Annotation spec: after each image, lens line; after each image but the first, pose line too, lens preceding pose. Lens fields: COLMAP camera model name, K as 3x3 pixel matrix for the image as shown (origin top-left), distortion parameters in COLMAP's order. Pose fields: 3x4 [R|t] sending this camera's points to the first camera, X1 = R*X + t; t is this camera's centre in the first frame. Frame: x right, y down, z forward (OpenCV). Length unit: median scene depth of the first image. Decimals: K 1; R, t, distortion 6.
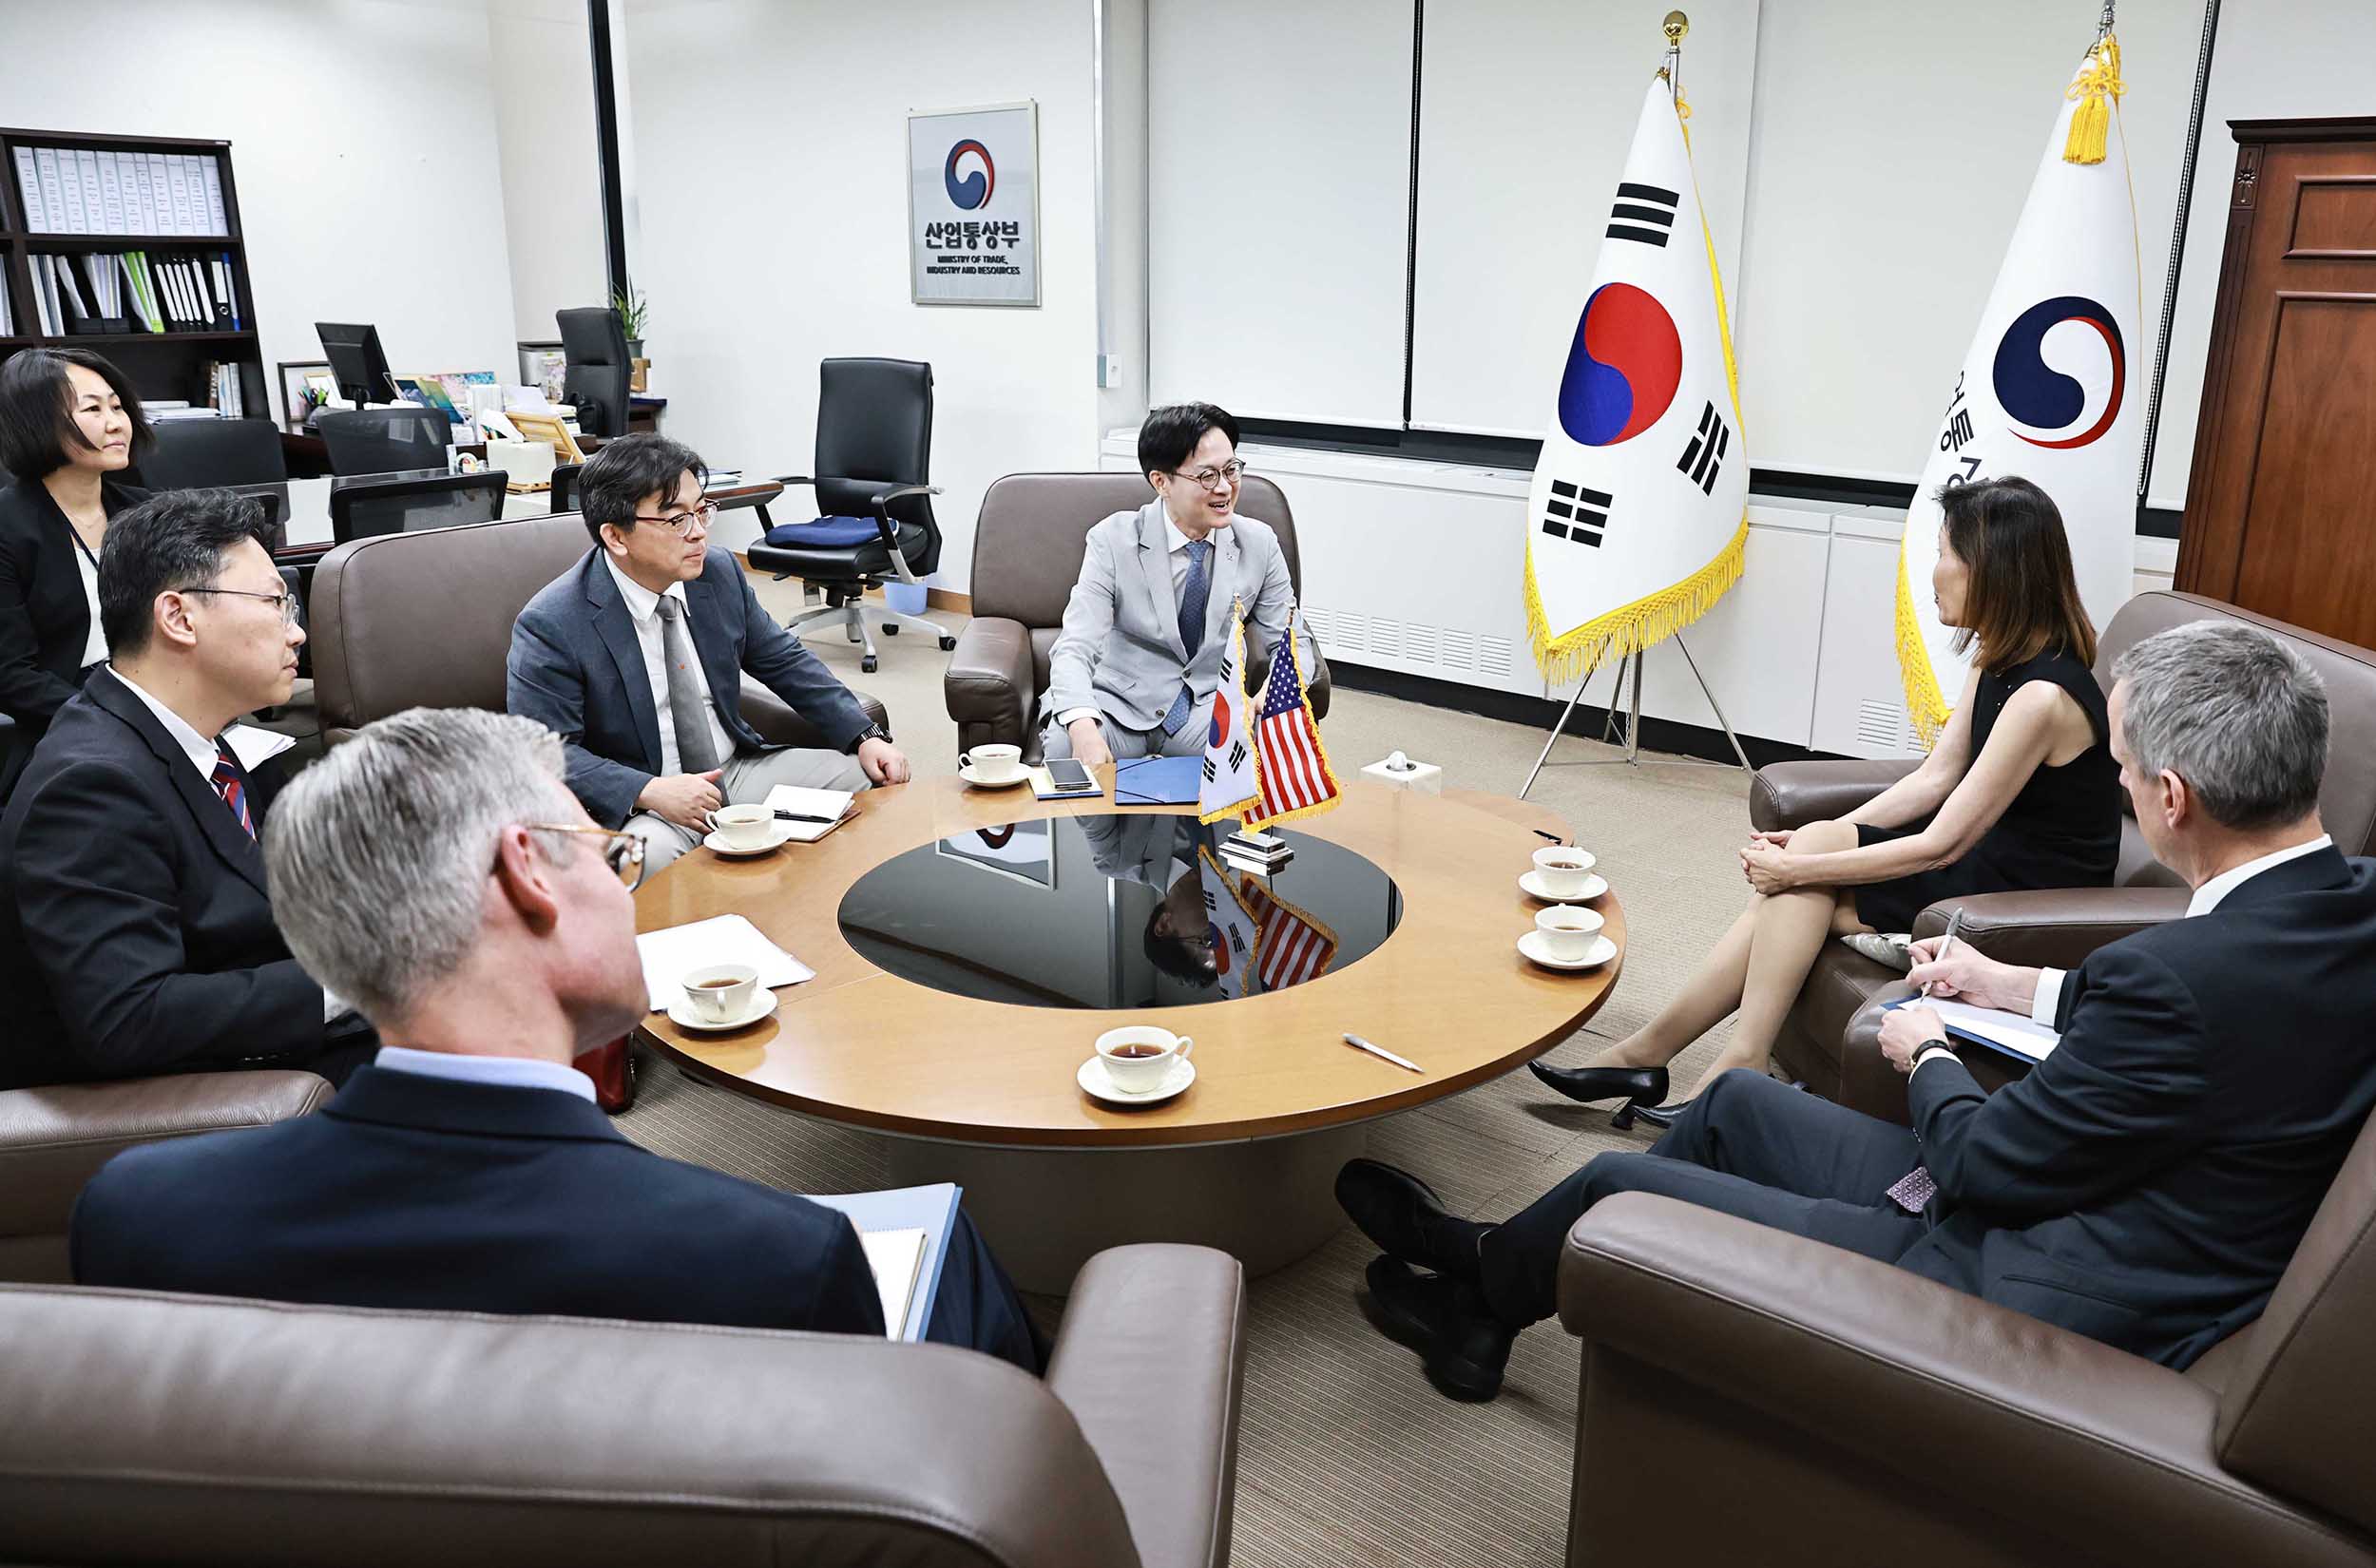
lens RADIAL K [[1863.4, 0, 1192.5], [0, 1863.4, 830.6], [0, 0, 1]] dist [-0.126217, 0.083211]
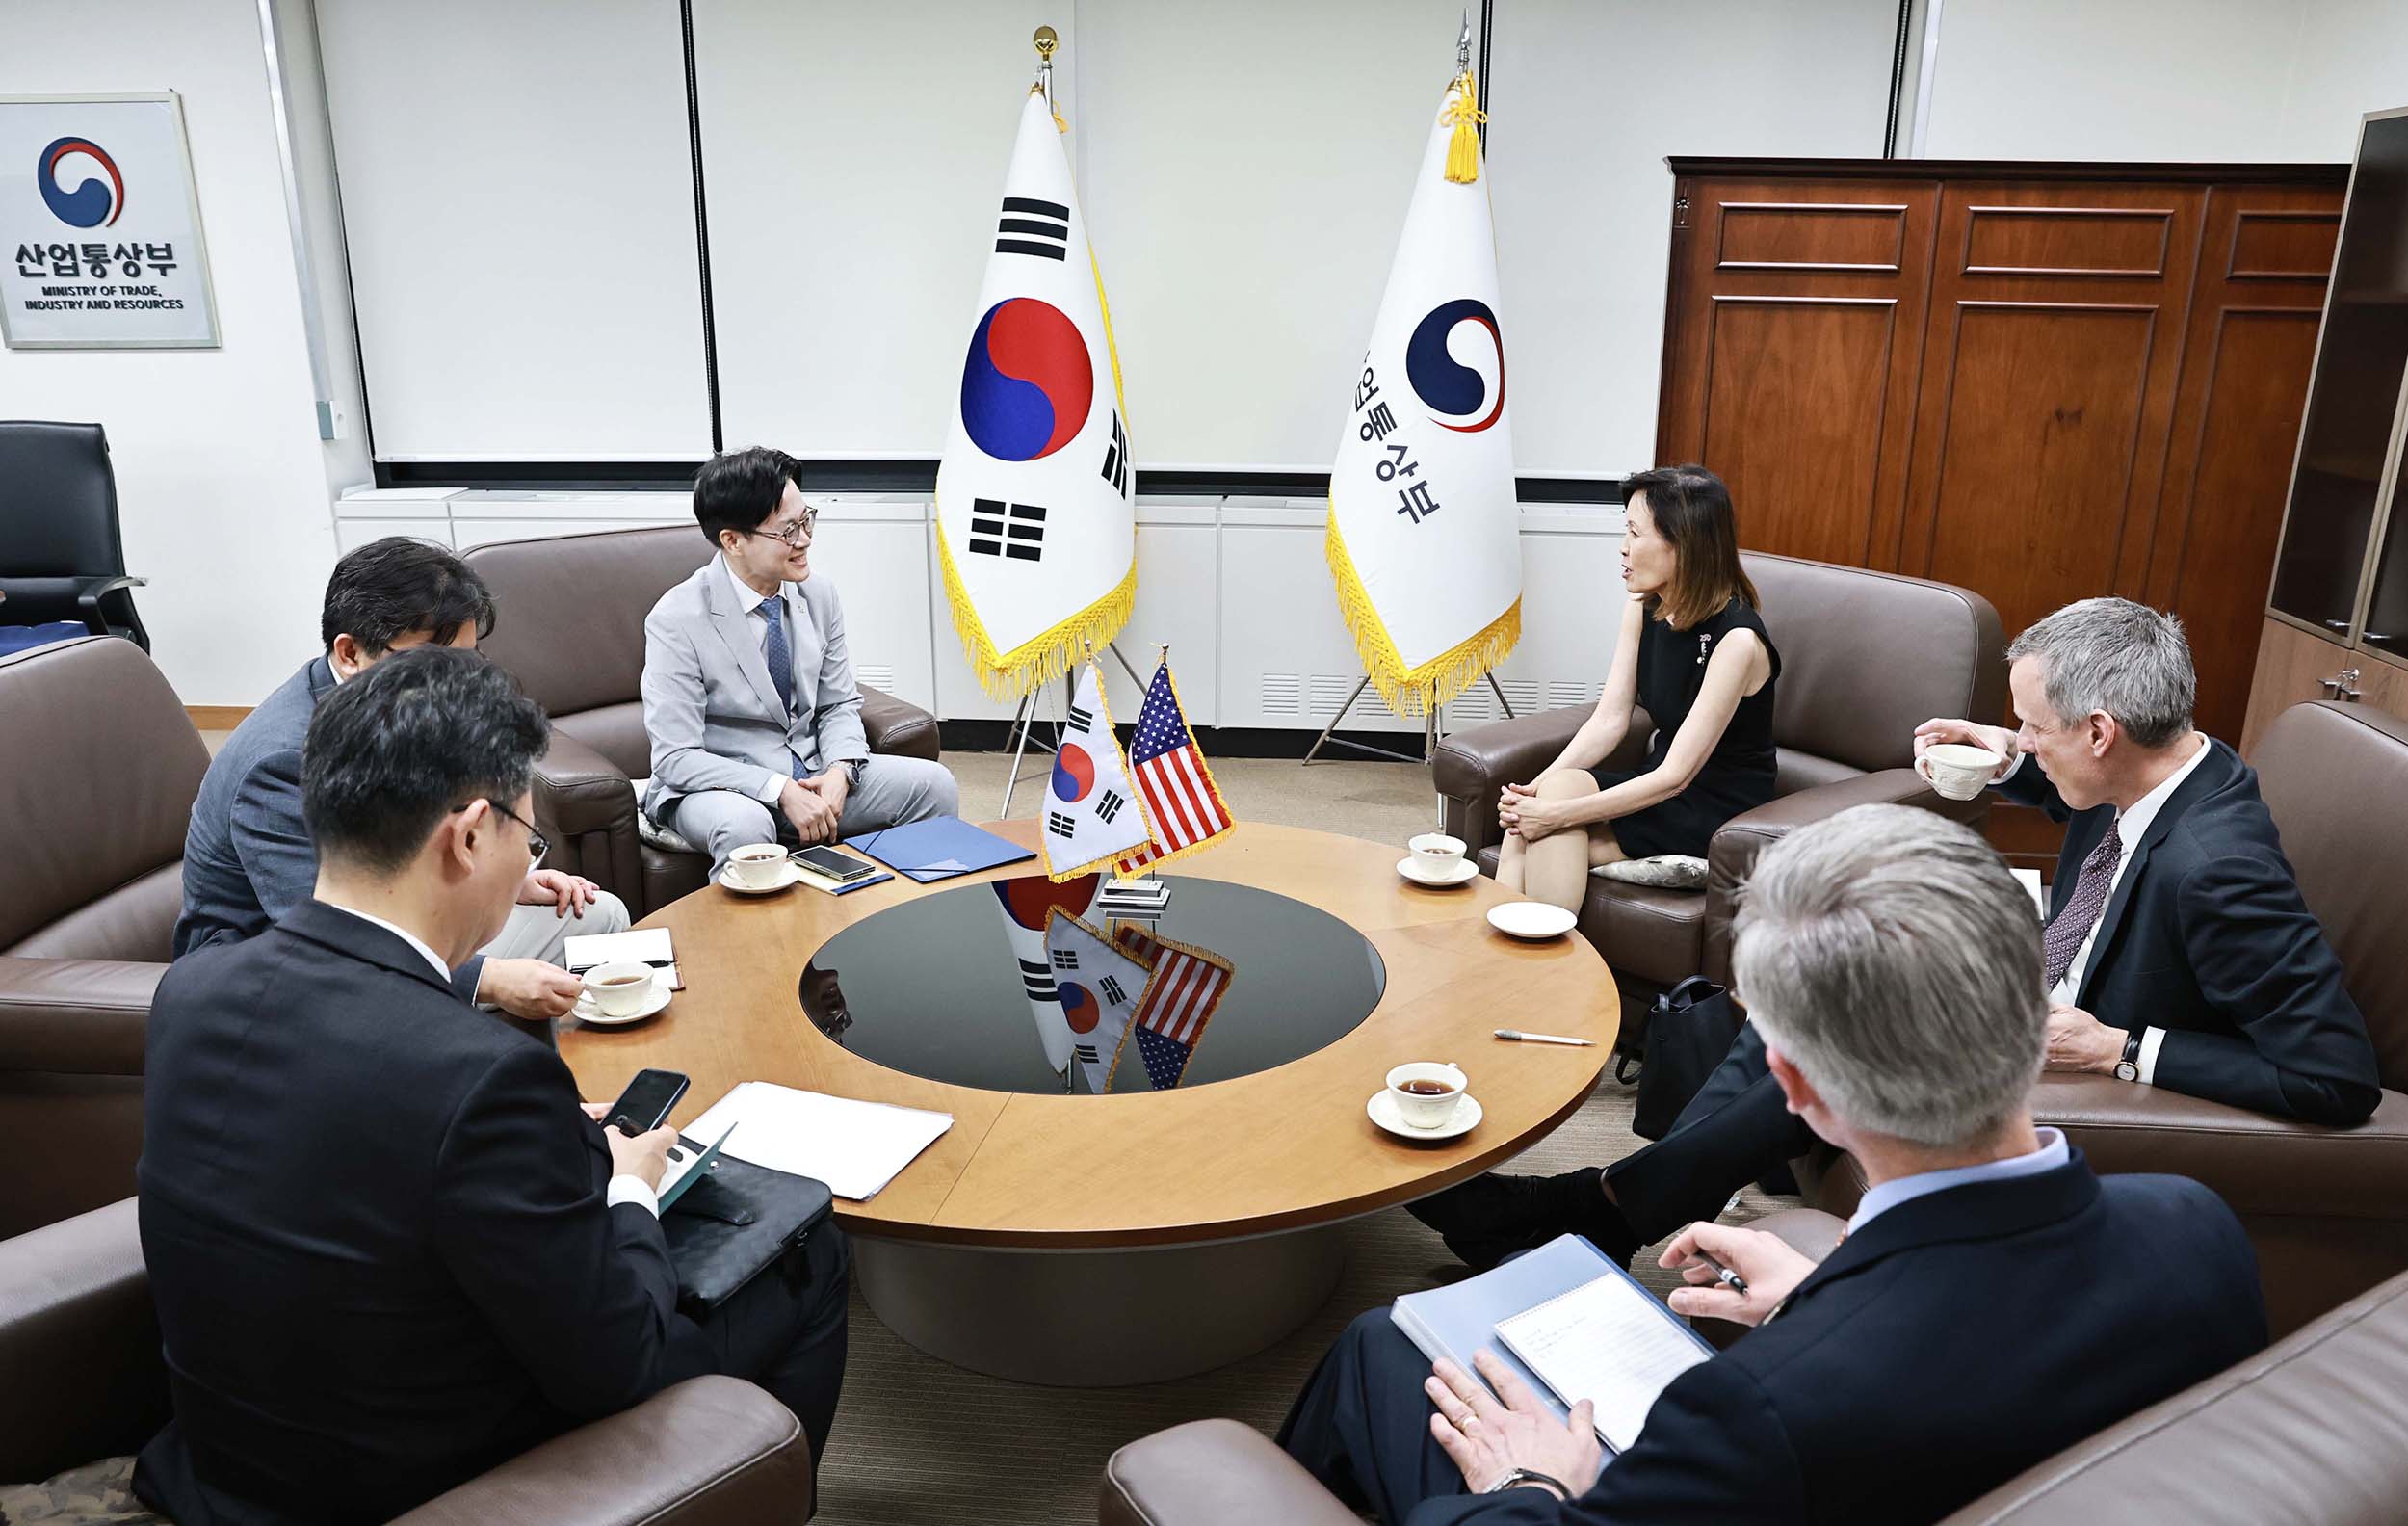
lens RADIAL K [[1894.3, 0, 1195.5], [0, 1894.3, 921.9], [0, 0, 1]] dist [-0.114369, 0.087799]
pose [[0.807010, -0.201704, 0.555023, -0.375937], [0.177767, 0.979241, 0.097397, -0.051578], [-0.563147, 0.020064, 0.826113, 0.114903]]
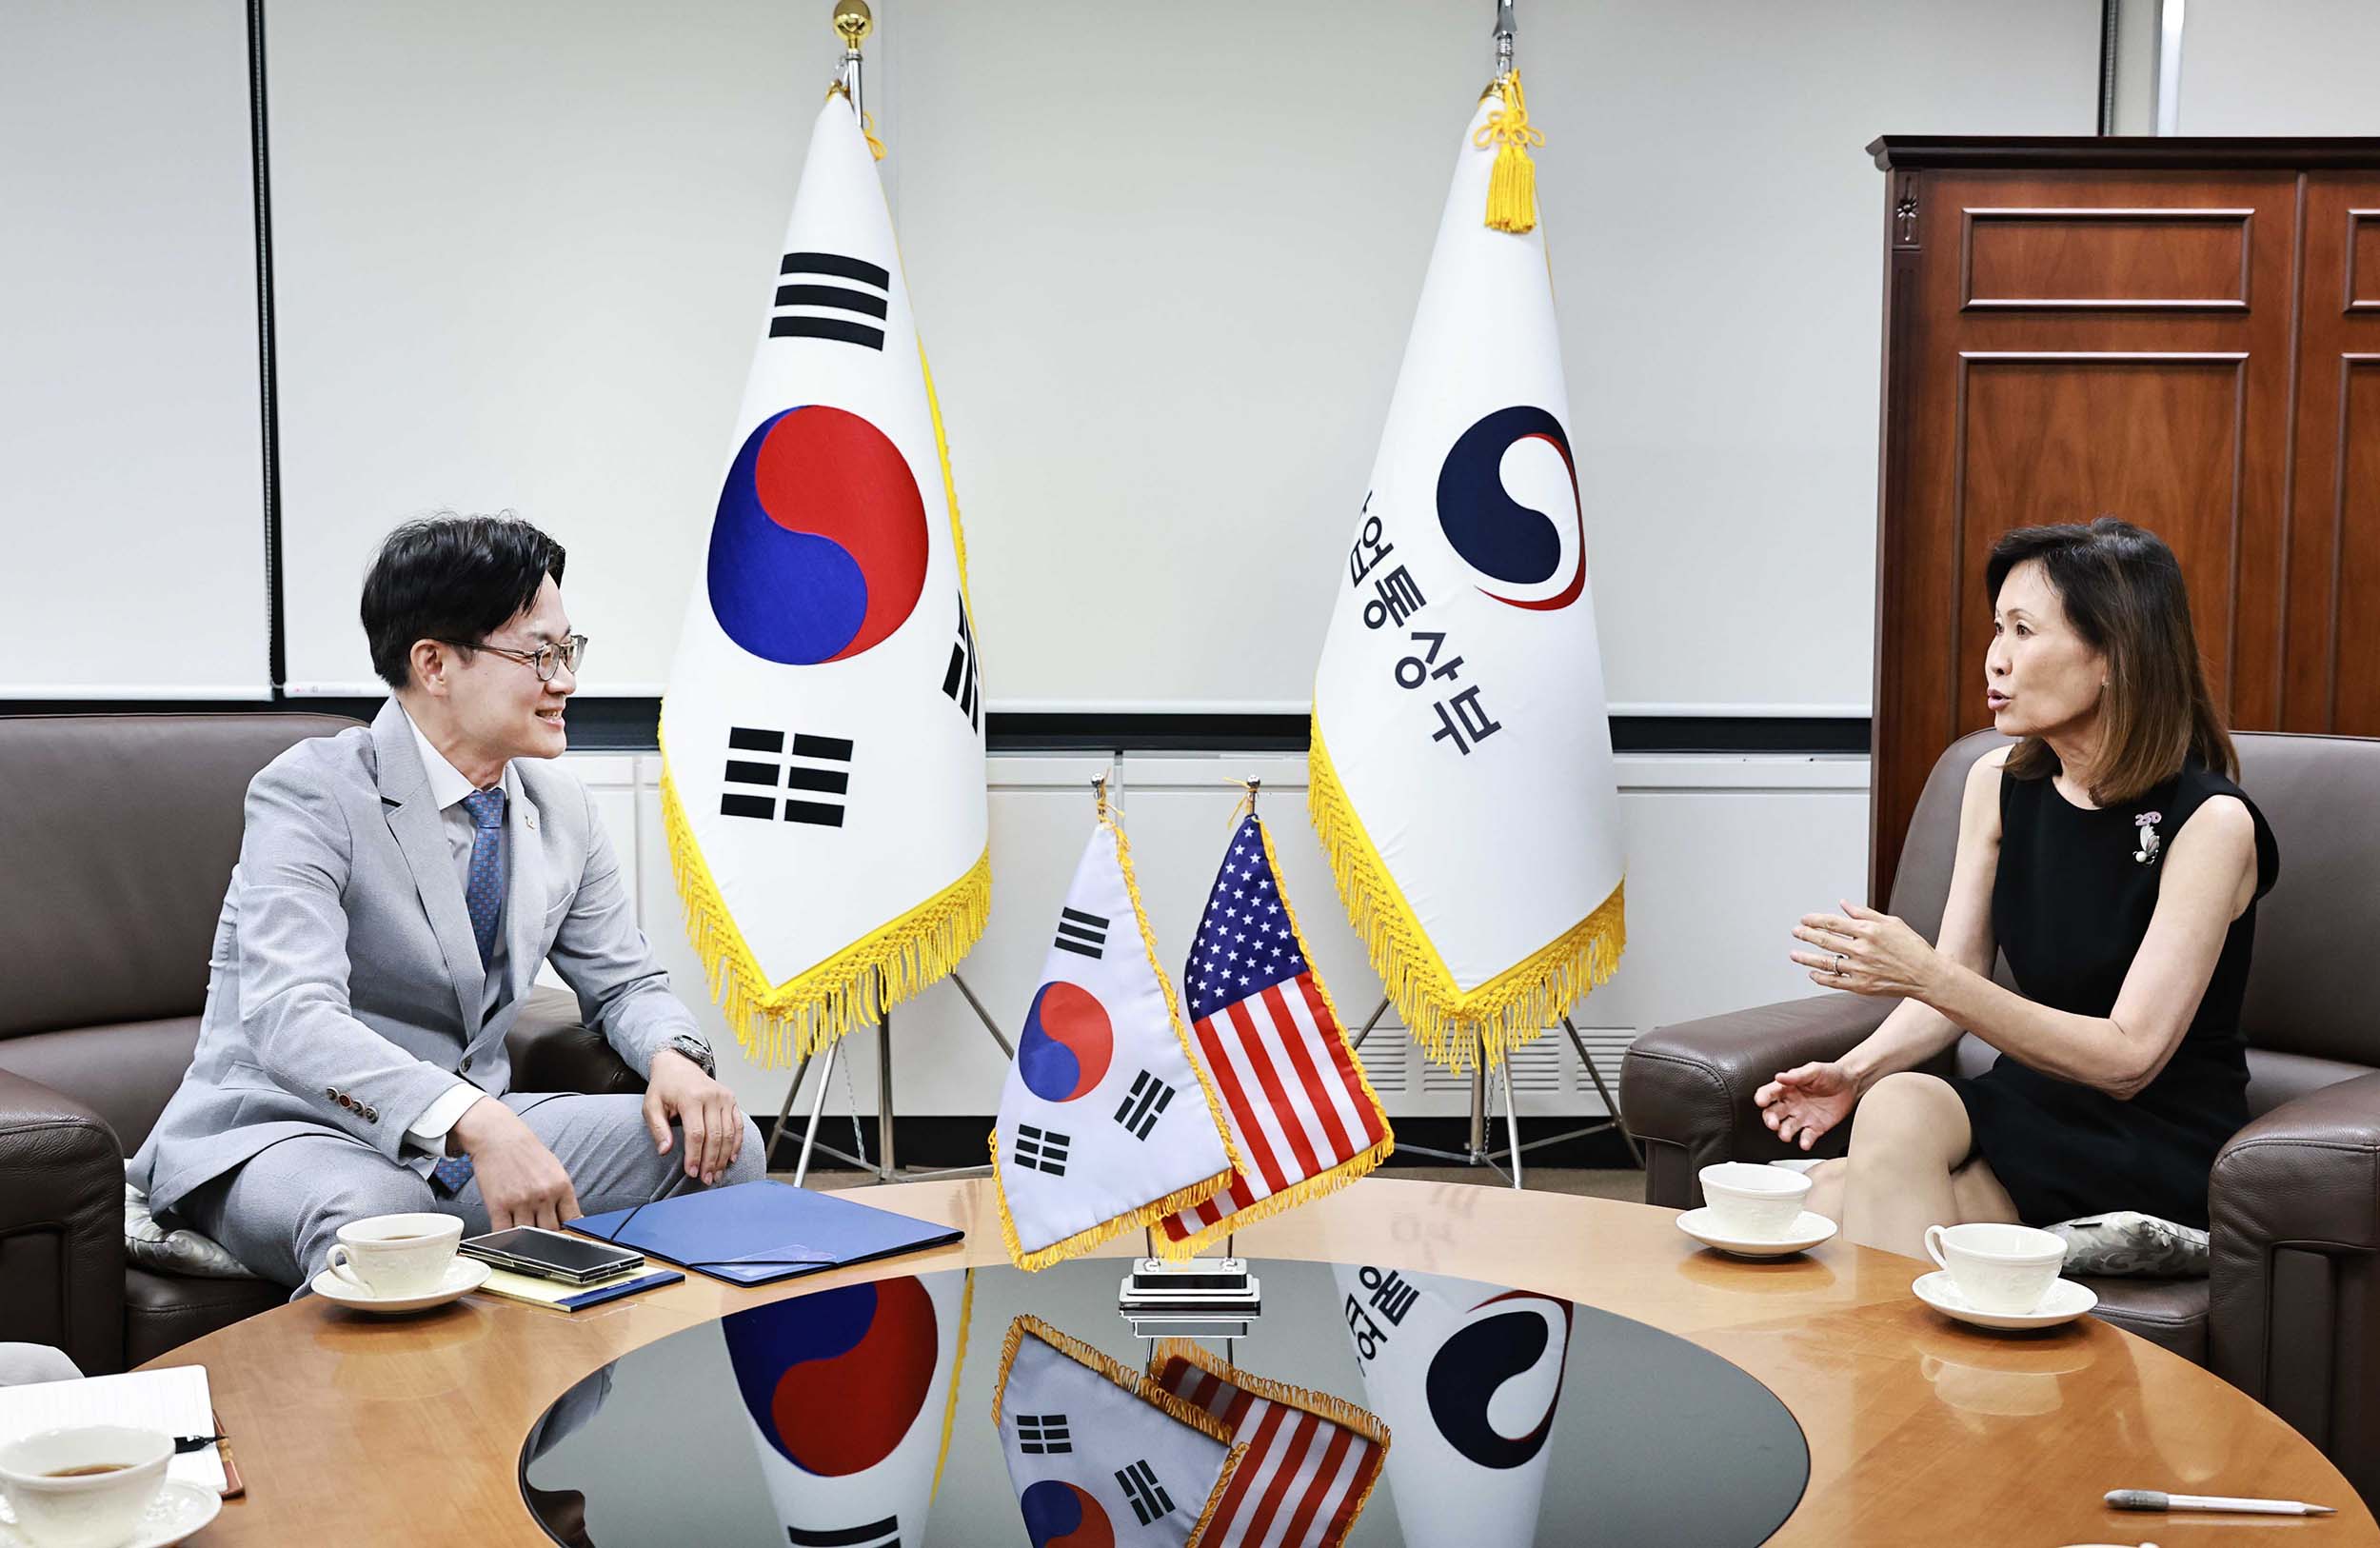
lens RADIAL K [[2565.9, 0, 1212.5], [0, 2565.9, 845.2], [0, 0, 1]] dist [-0.026704, 0.011462]
pose [[0.724621, -0.057214, 0.686768, -0.312866], [0.206860, 0.968651, -0.137564, -0.007069], [-0.657368, 0.241747, 0.713740, 0.368319]]
